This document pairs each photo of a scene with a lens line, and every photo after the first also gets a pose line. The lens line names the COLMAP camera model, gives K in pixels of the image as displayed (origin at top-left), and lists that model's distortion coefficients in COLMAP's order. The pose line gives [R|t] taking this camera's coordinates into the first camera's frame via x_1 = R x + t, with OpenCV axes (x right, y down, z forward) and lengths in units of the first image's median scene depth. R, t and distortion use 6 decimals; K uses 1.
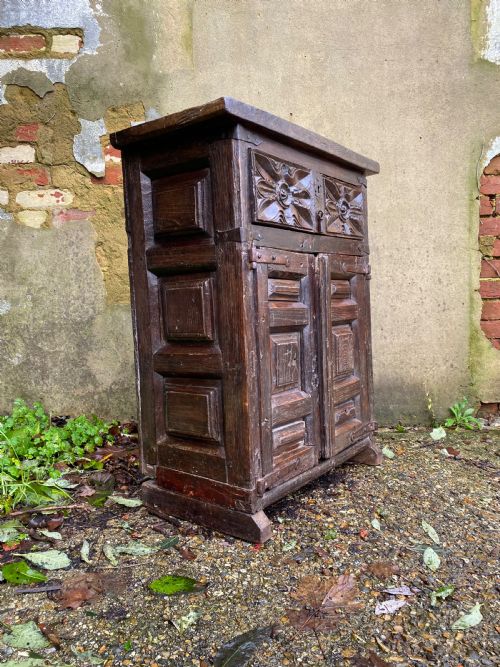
lens RADIAL K [[511.8, 0, 258.6], [0, 511.8, 338.4], [0, 0, 1]] dist [0.007013, -0.004199]
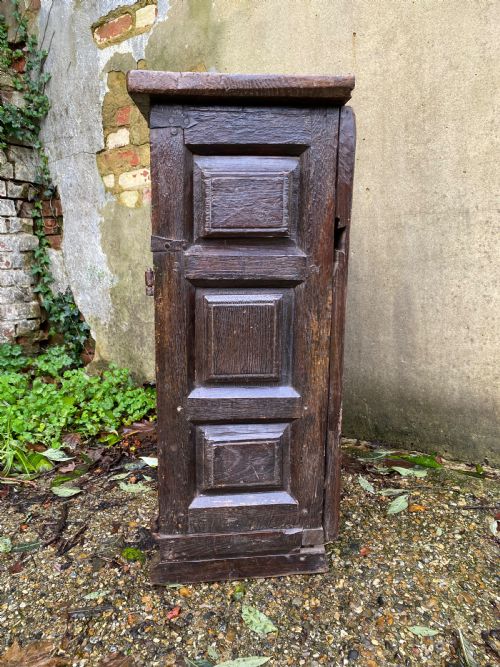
lens RADIAL K [[511.8, 0, 253.0], [0, 511.8, 337.0], [0, 0, 1]] dist [0.007013, -0.004199]
pose [[0.800477, 0.098472, -0.591219, 0.437748], [-0.016051, 0.989580, 0.143089, -0.105229], [0.599149, -0.105049, 0.793716, 0.271774]]
